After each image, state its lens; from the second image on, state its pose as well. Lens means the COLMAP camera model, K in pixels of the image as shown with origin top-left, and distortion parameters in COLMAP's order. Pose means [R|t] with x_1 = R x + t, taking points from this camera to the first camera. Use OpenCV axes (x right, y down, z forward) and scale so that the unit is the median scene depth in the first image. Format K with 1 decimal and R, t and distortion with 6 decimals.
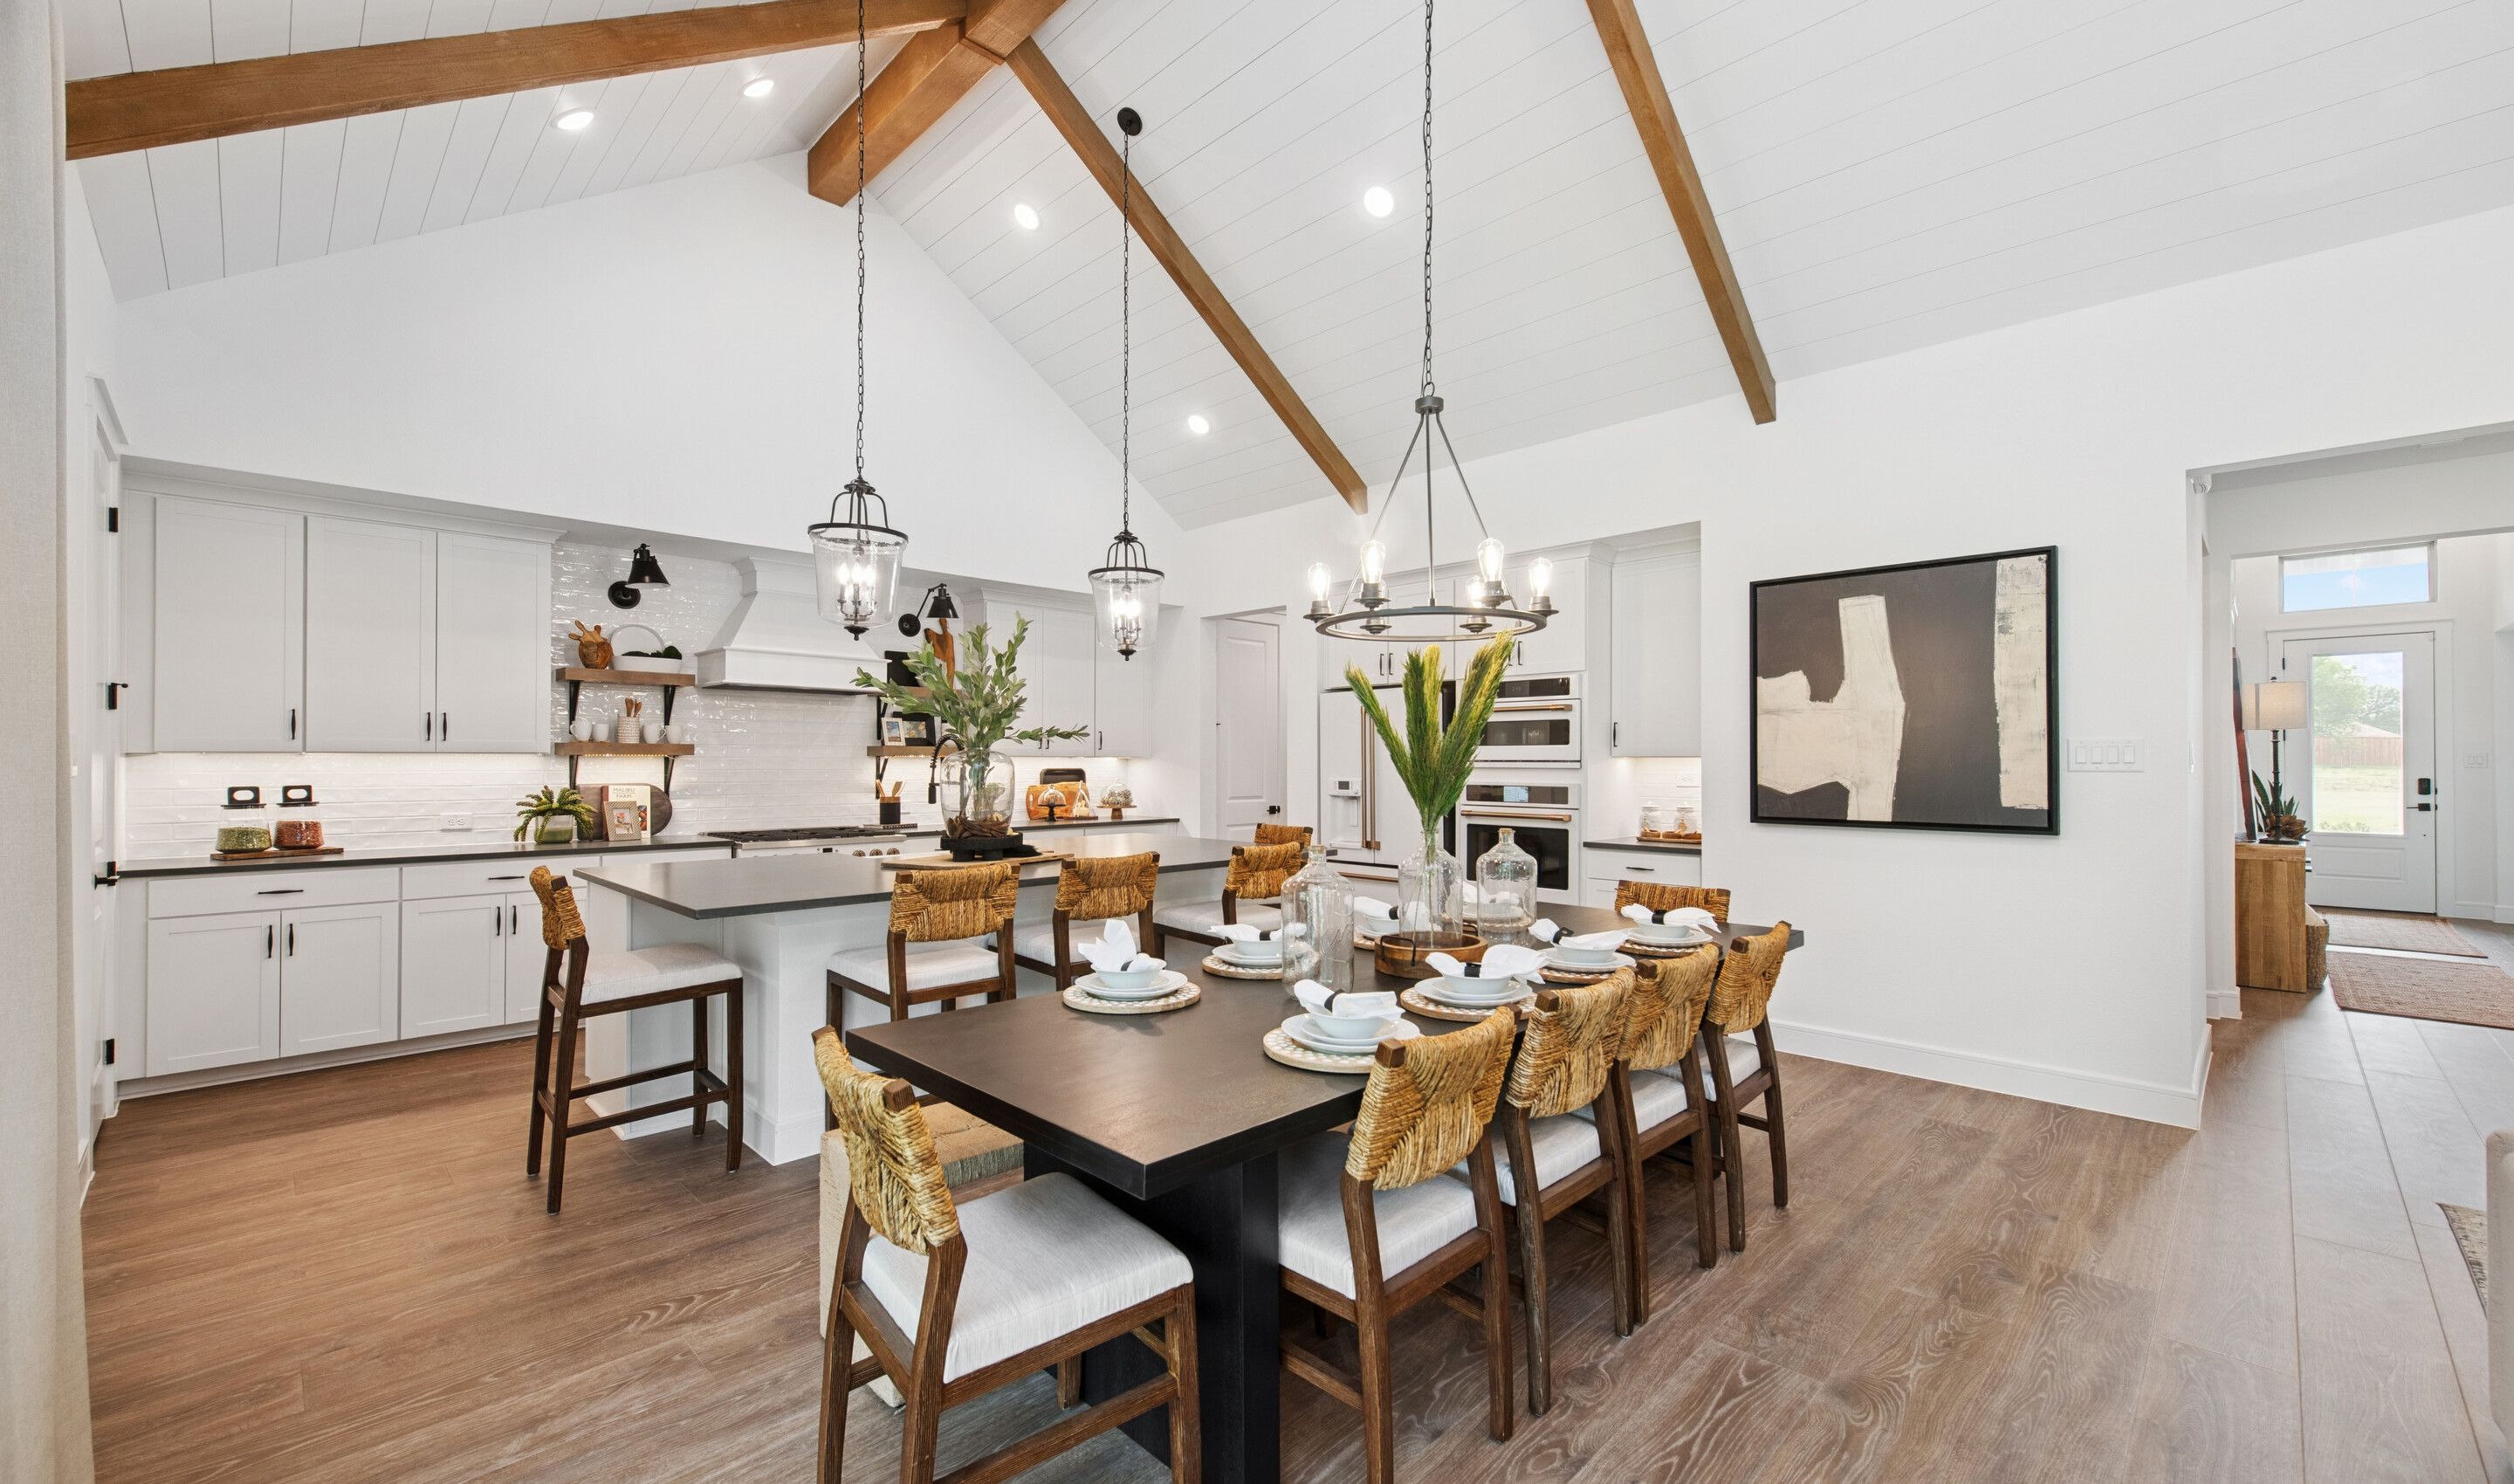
lens RADIAL K [[1022.1, 0, 1274.9], [0, 1022.1, 752.2], [0, 0, 1]] dist [0.001113, 0.000070]
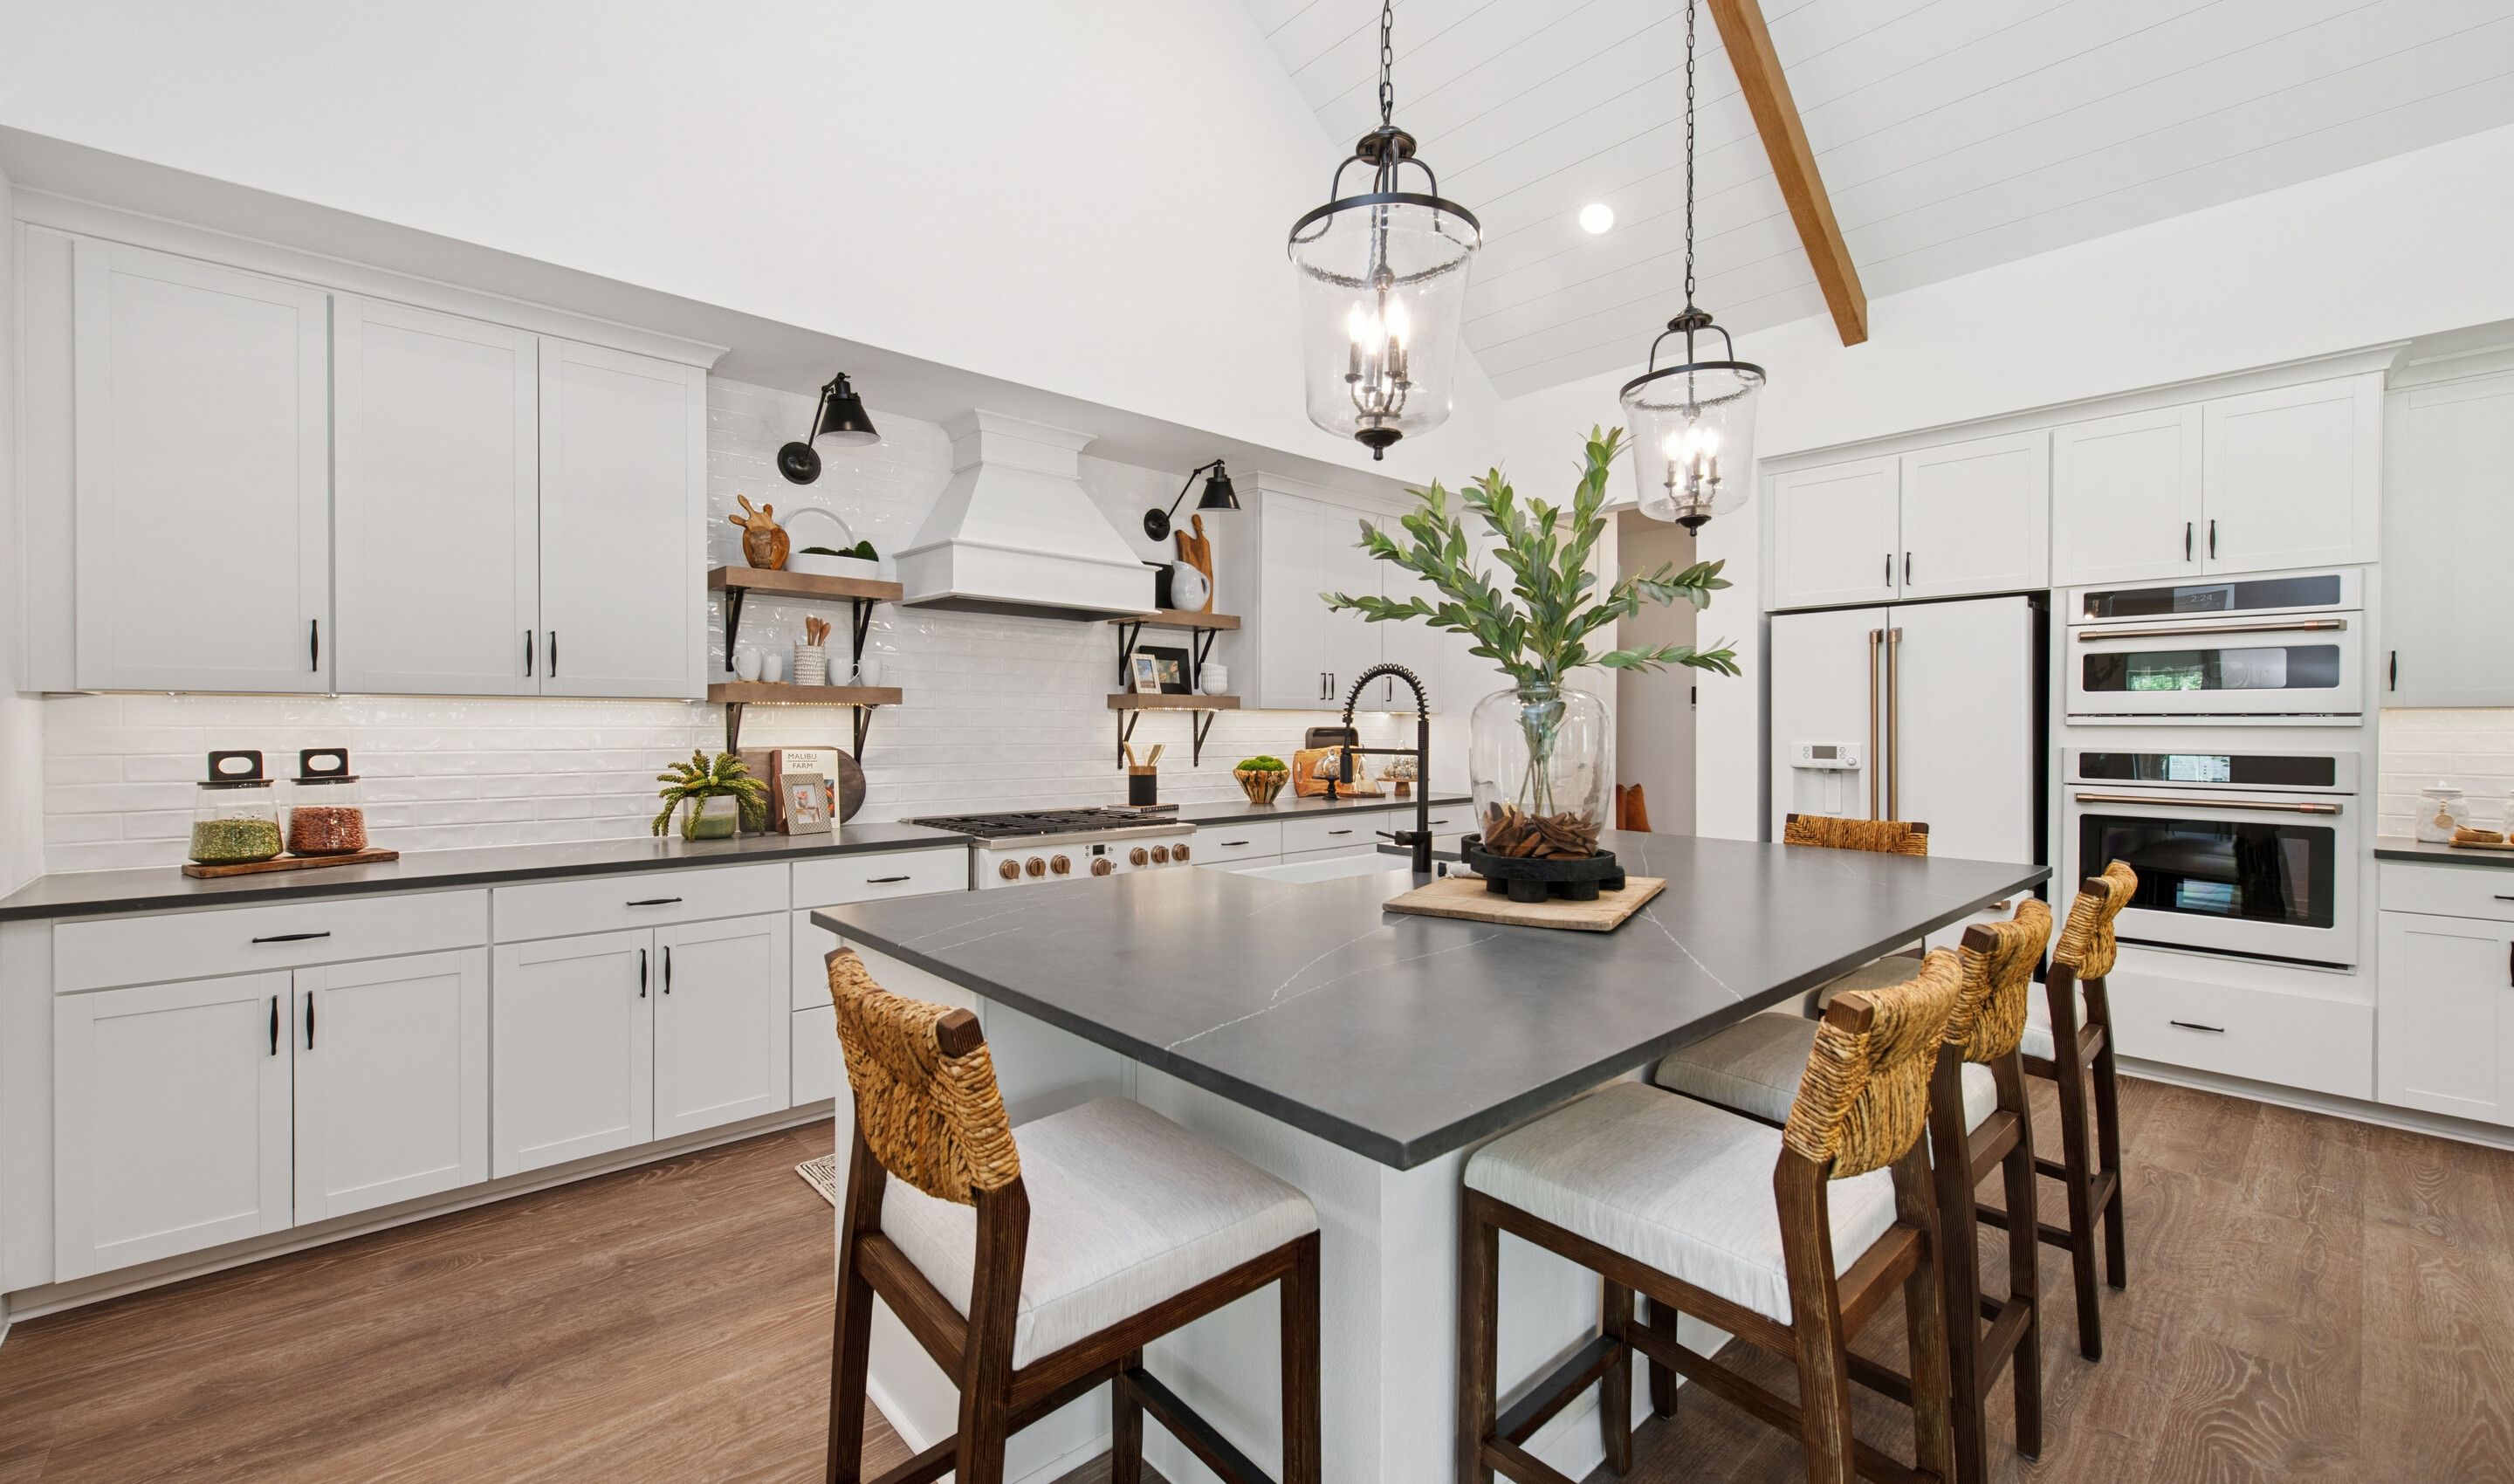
lens RADIAL K [[1031.1, 0, 1247.4], [0, 1031.1, 730.9], [0, 0, 1]] dist [0.000795, -0.000013]
pose [[0.998352, 0.002236, -0.057341, -0.318925], [-0.001352, 0.999880, 0.015444, 0.009974], [0.057369, -0.015341, 0.998235, 0.358771]]
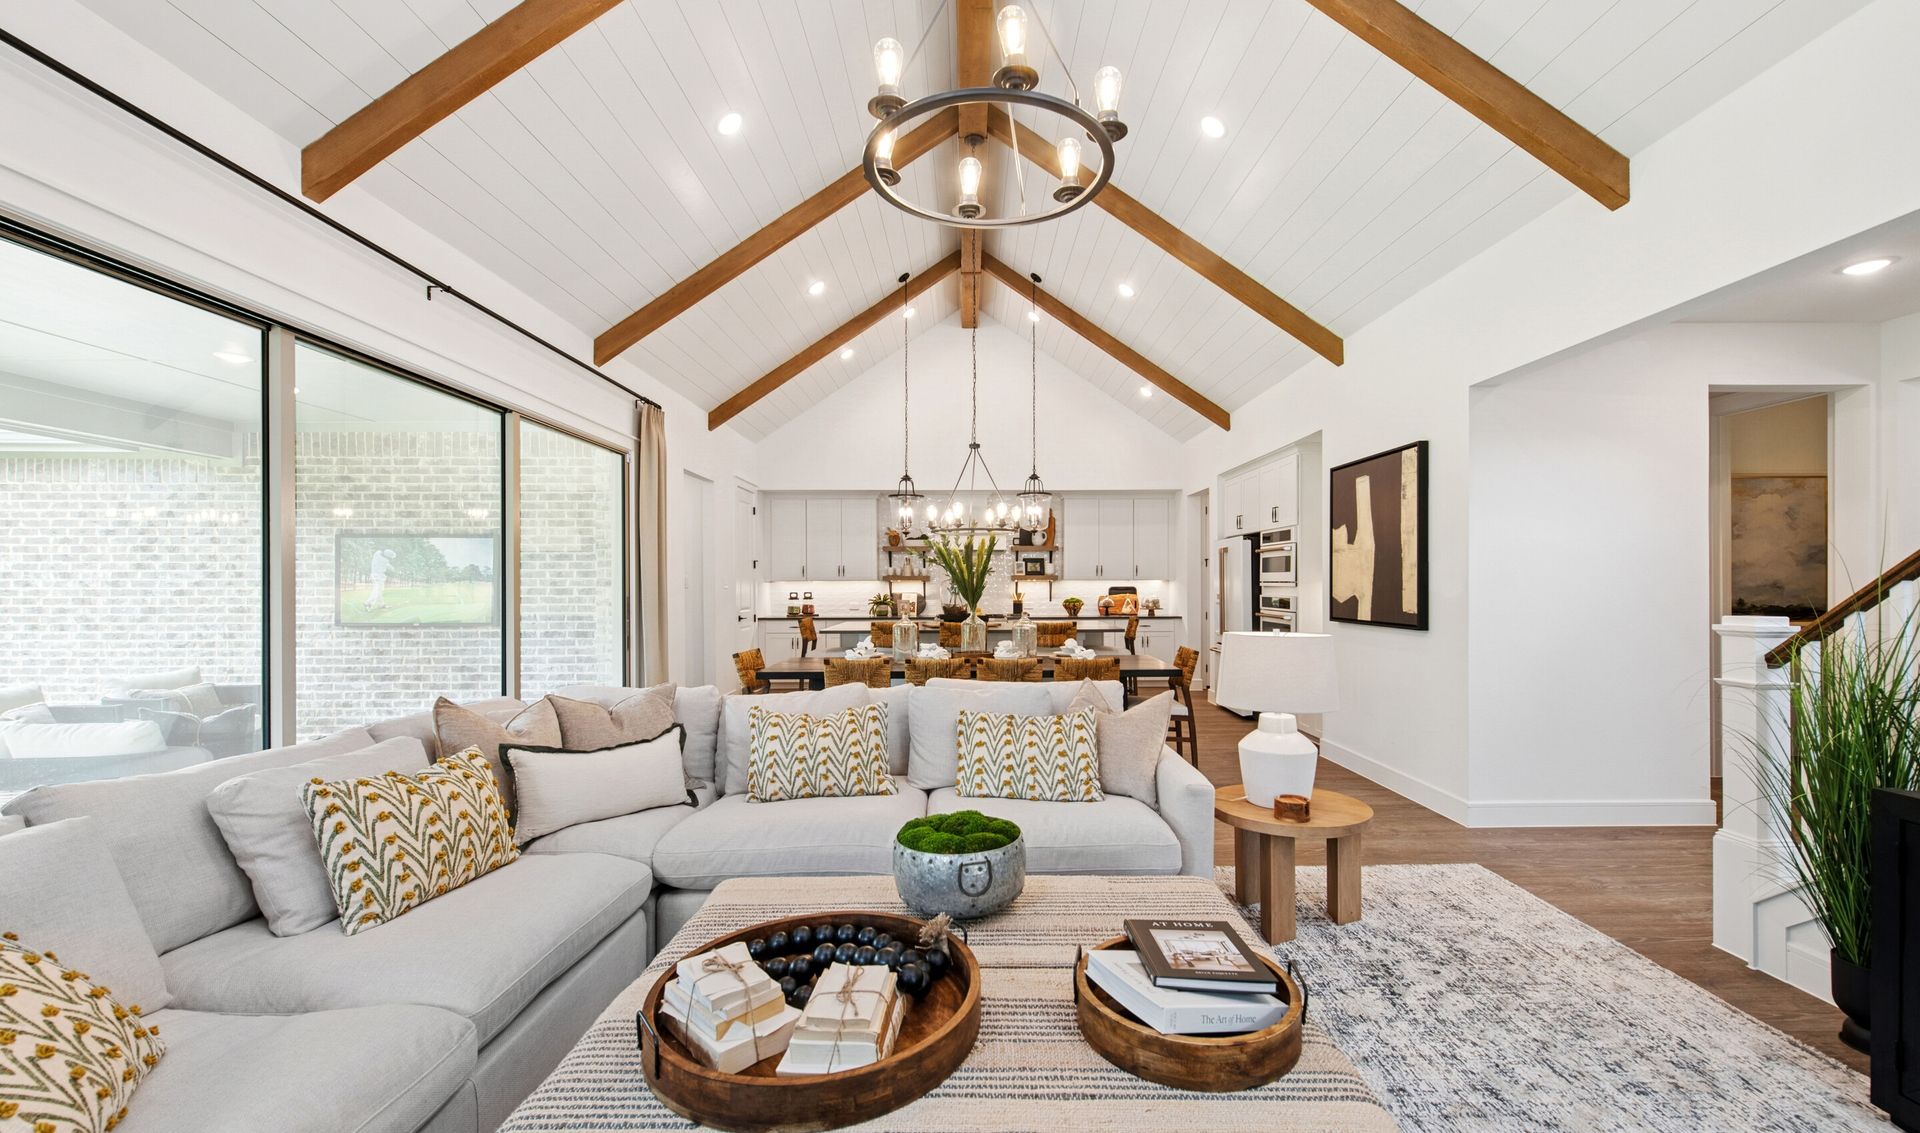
lens RADIAL K [[780.6, 0, 973.7], [0, 780.6, 574.3], [0, 0, 1]] dist [0.001113, 0.000070]
pose [[0.714096, -0.010325, -0.699972, 0.790476], [0.010894, 0.999934, -0.003636, -0.004381], [0.699963, -0.005029, 0.714161, -0.214802]]
